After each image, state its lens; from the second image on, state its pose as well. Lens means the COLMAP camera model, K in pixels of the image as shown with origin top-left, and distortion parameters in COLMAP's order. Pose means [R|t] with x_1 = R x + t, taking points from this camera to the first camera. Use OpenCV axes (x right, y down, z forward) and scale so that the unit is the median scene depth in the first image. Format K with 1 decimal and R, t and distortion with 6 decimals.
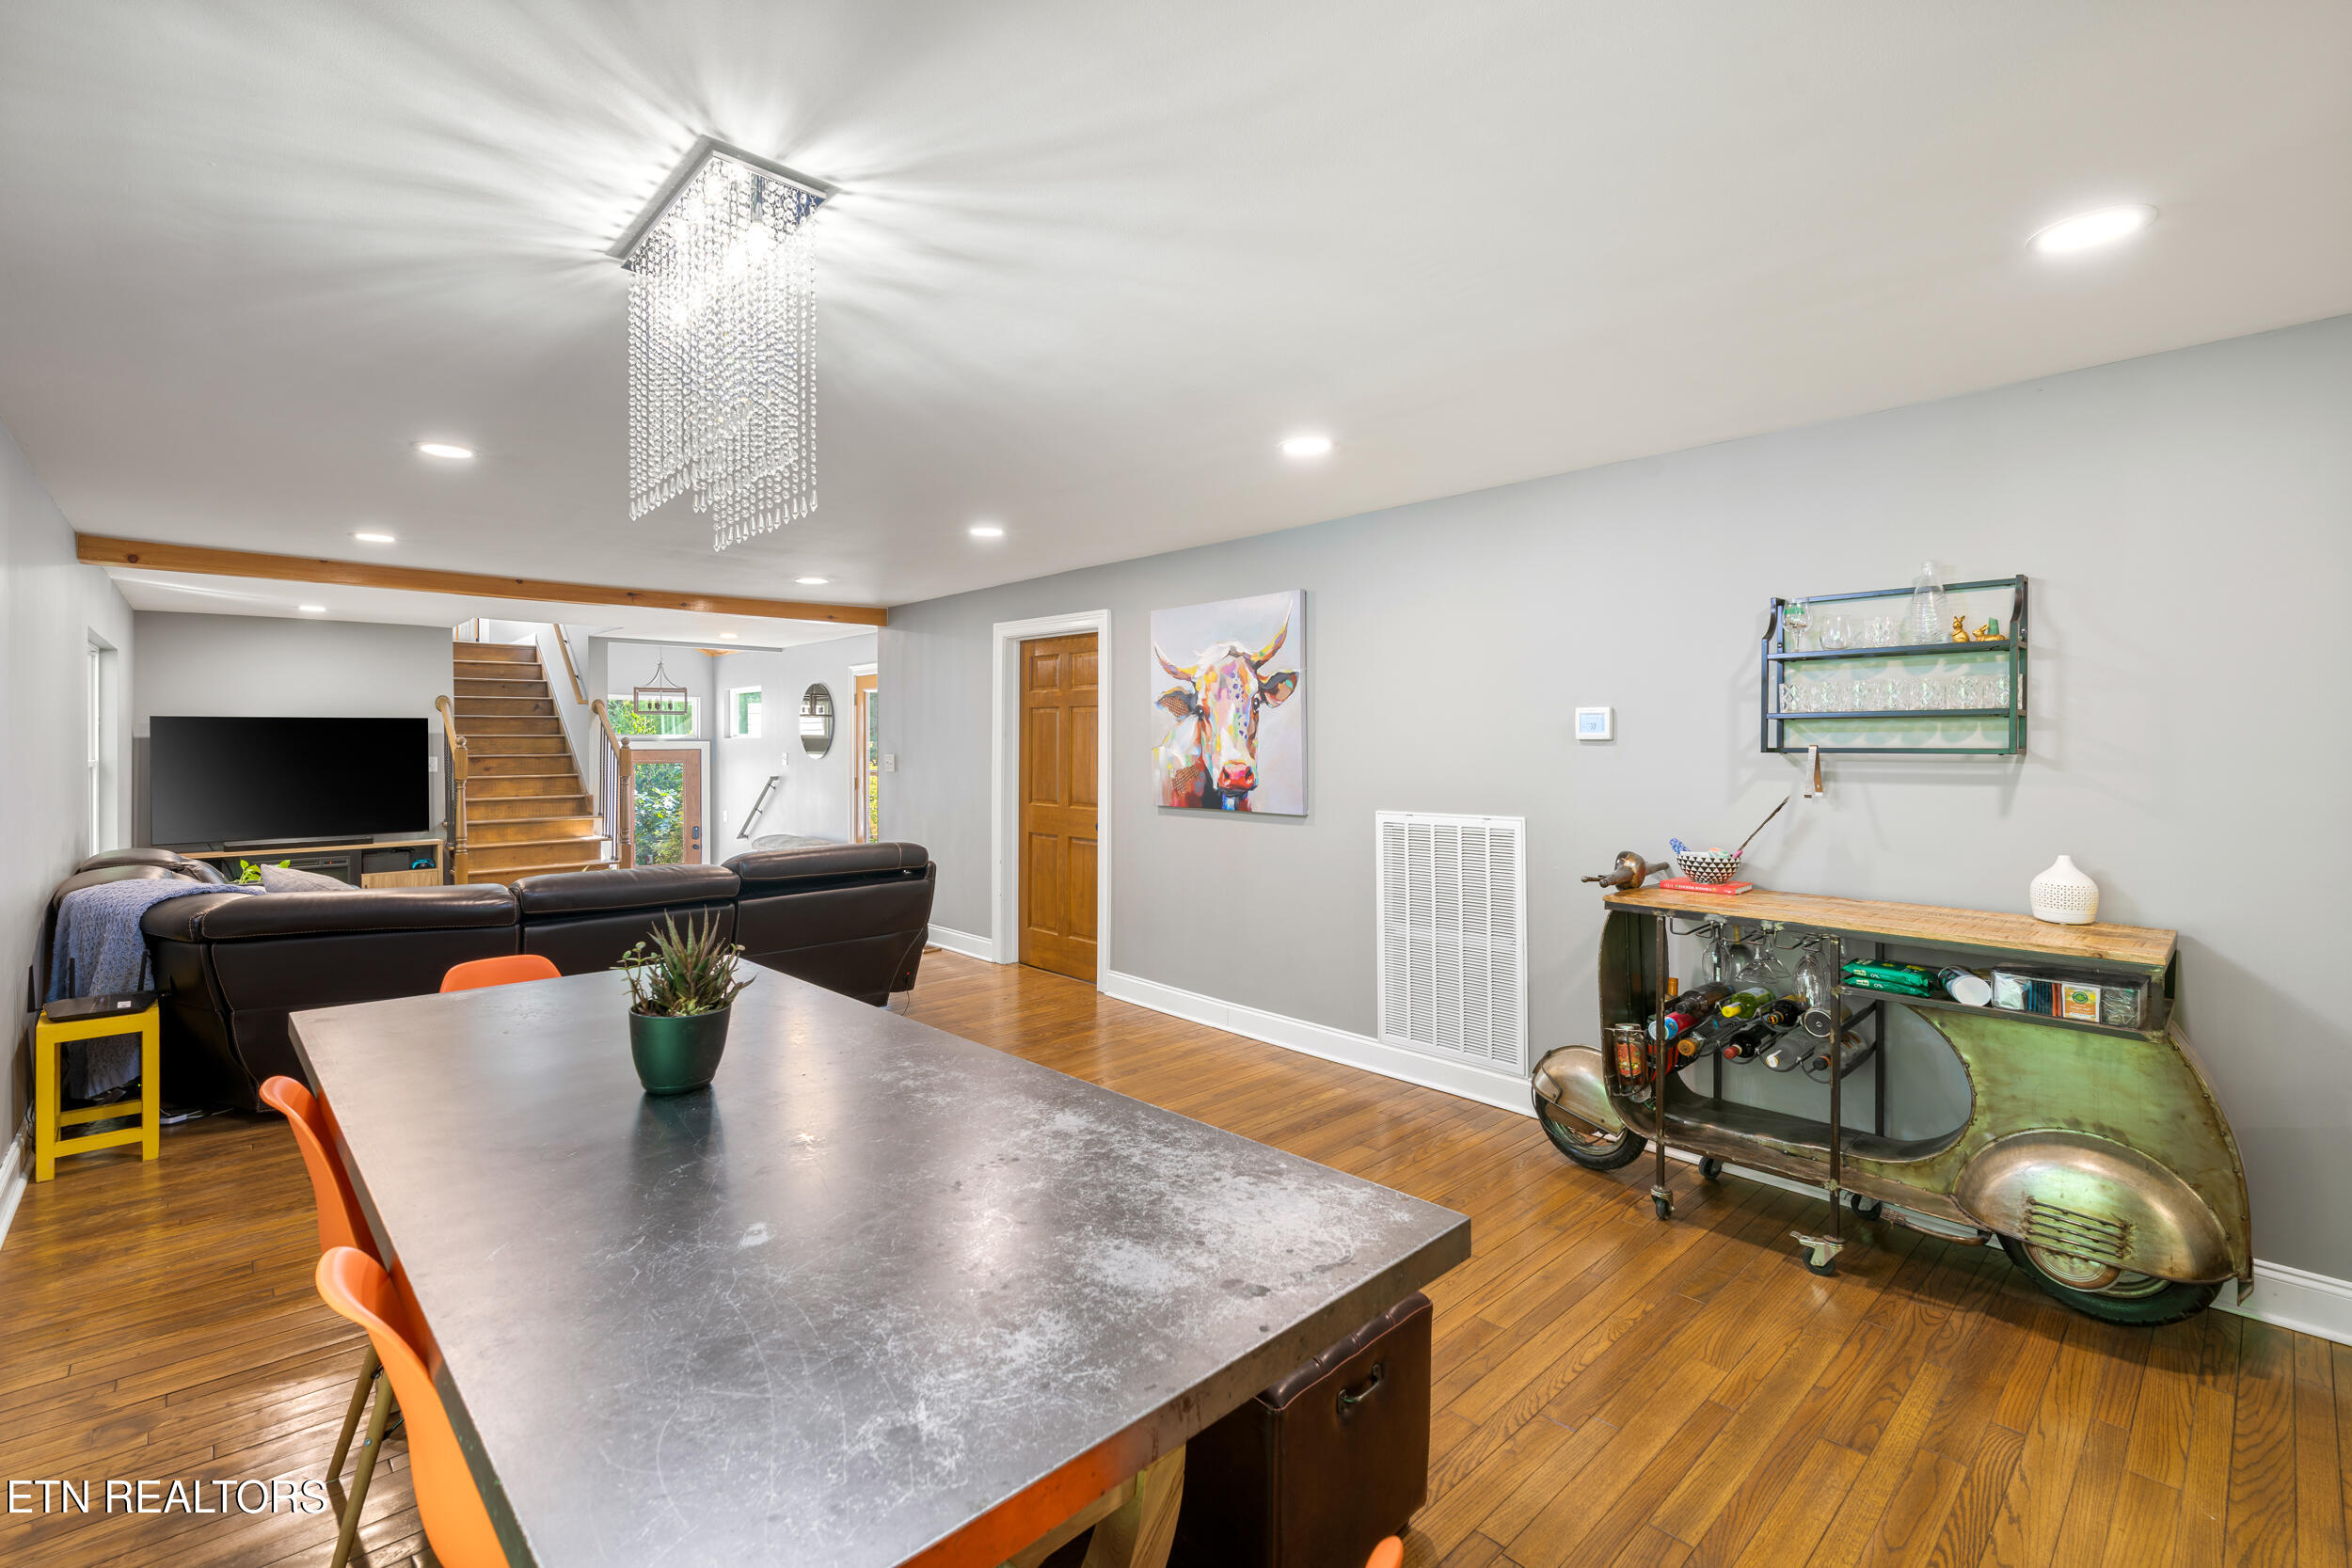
lens RADIAL K [[1046.5, 0, 1179.7], [0, 1046.5, 767.3], [0, 0, 1]] dist [0.003021, 0.000427]
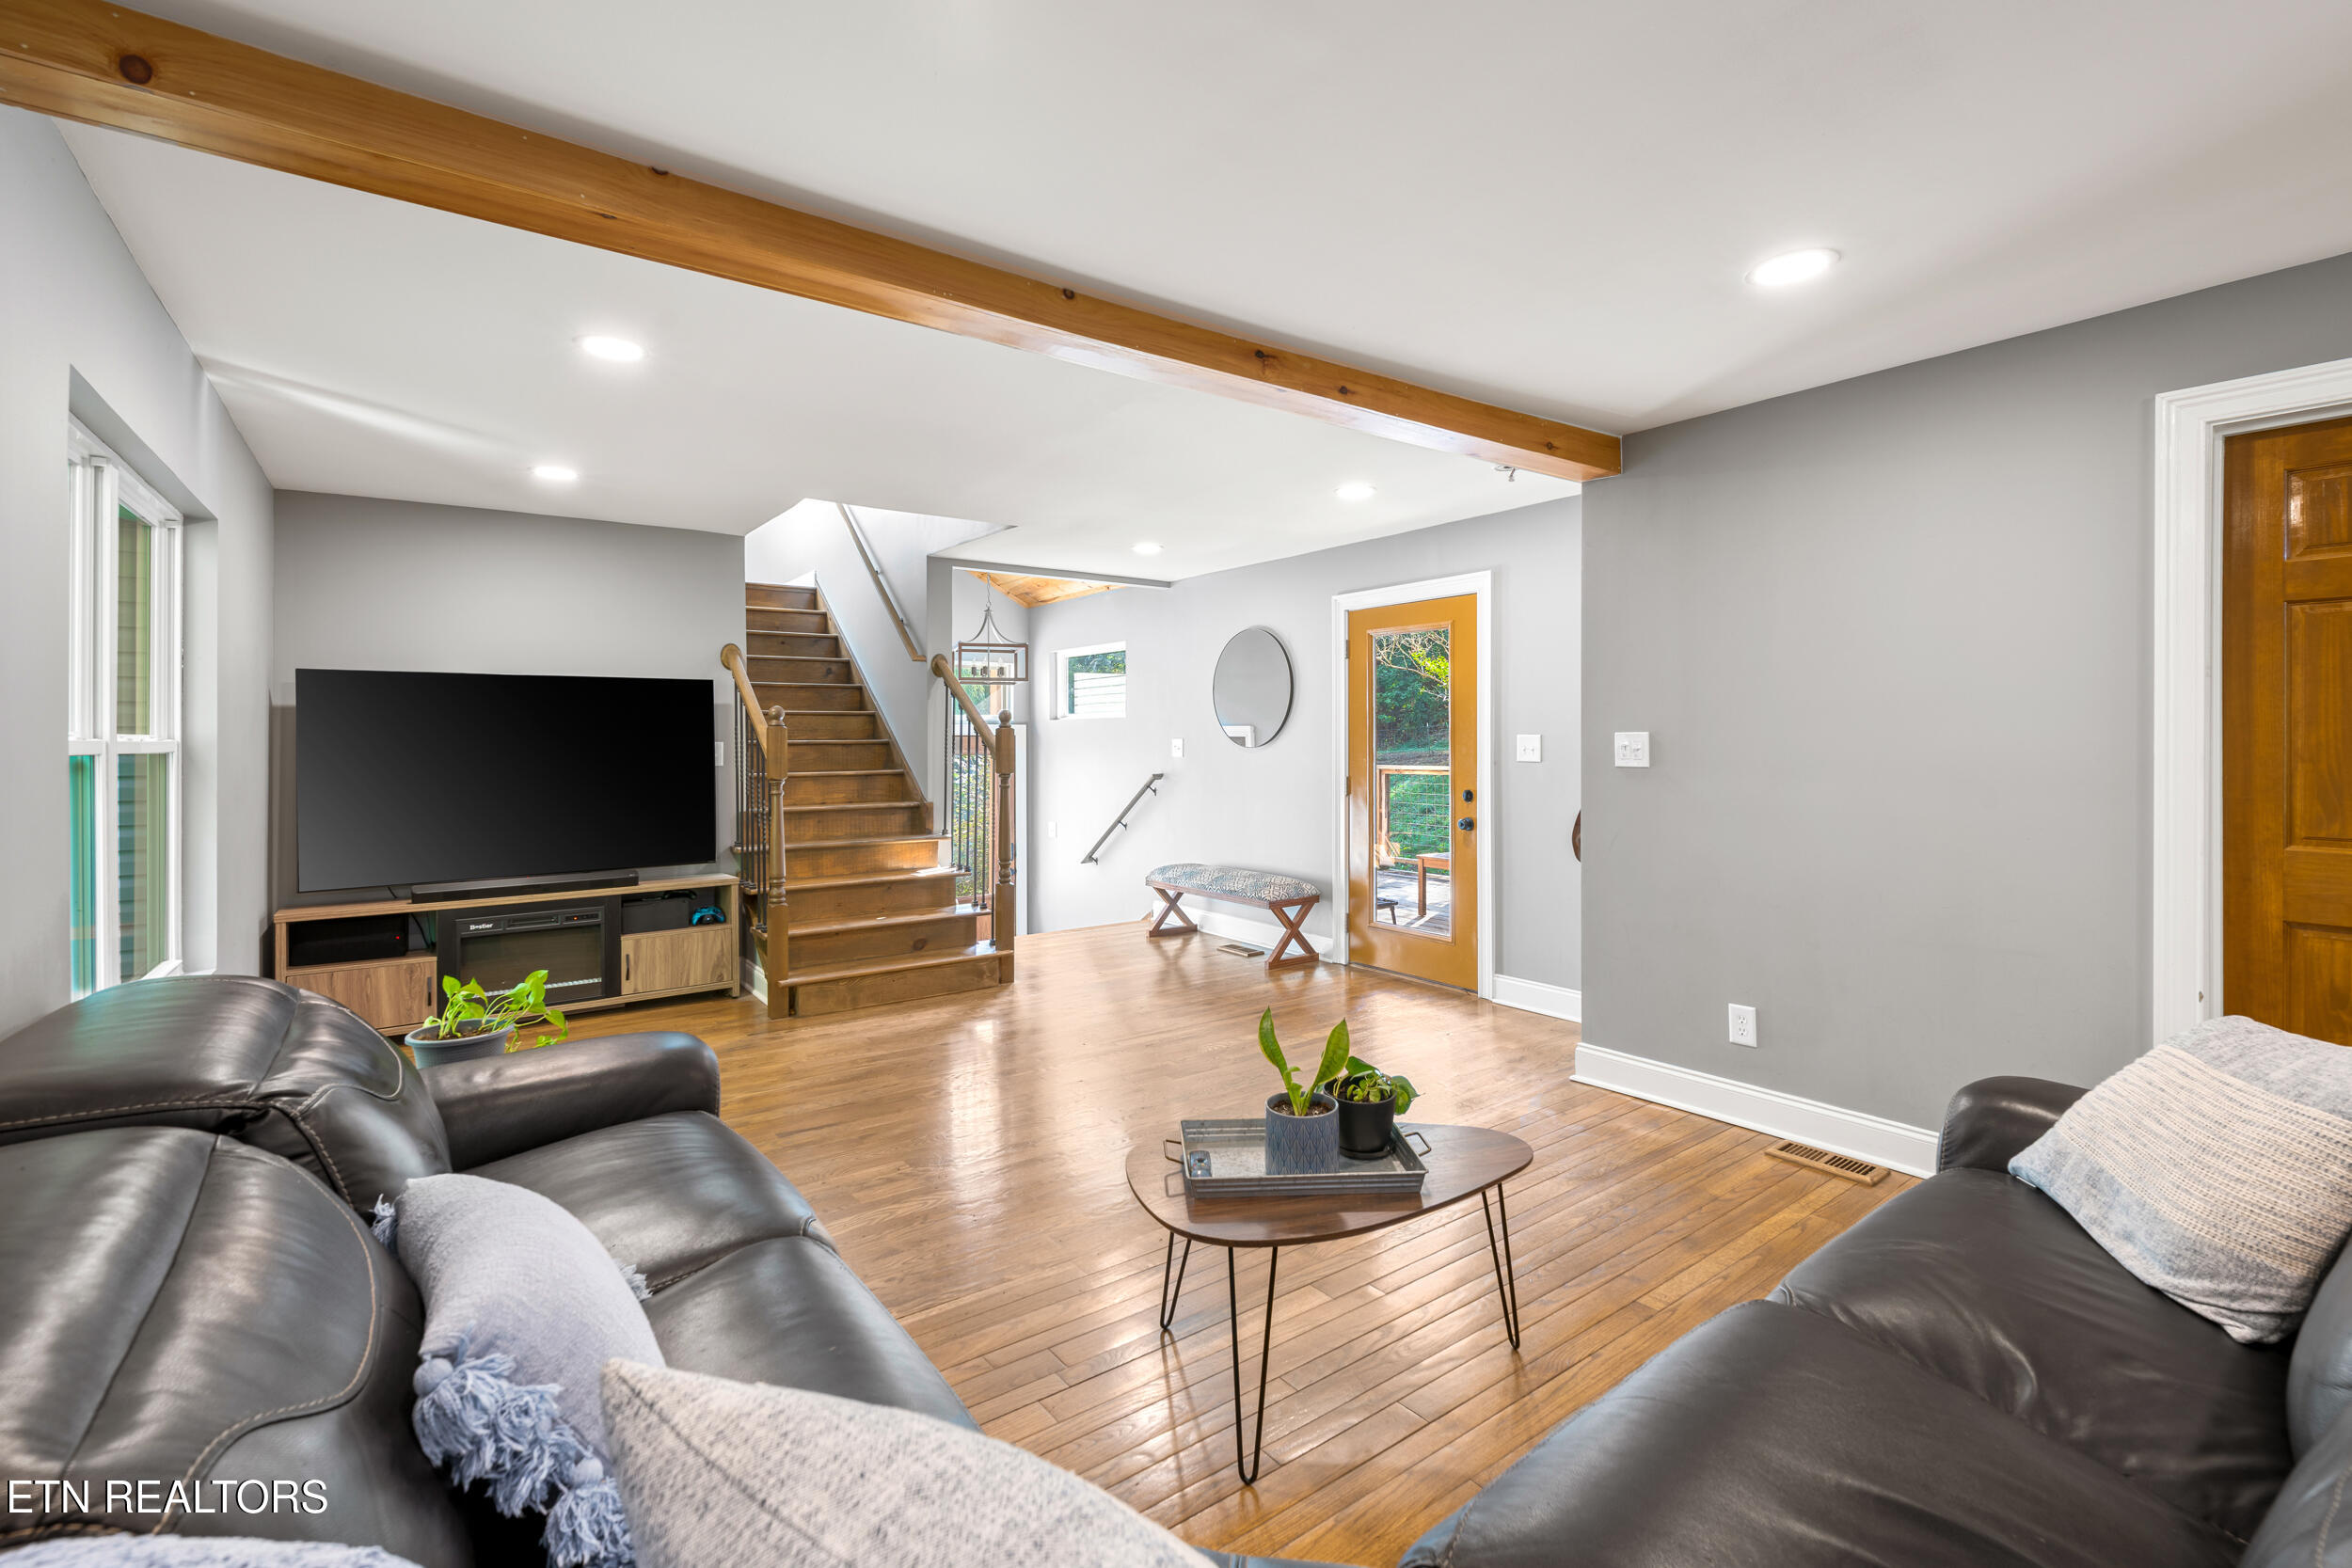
lens RADIAL K [[1046.5, 0, 1171.4], [0, 1046.5, 773.3], [0, 0, 1]] dist [0.003021, 0.000427]
pose [[0.993783, 0.002744, -0.111303, -0.380360], [-0.001928, 0.999970, 0.007442, 0.003768], [0.111321, -0.007181, 0.993759, 0.418391]]
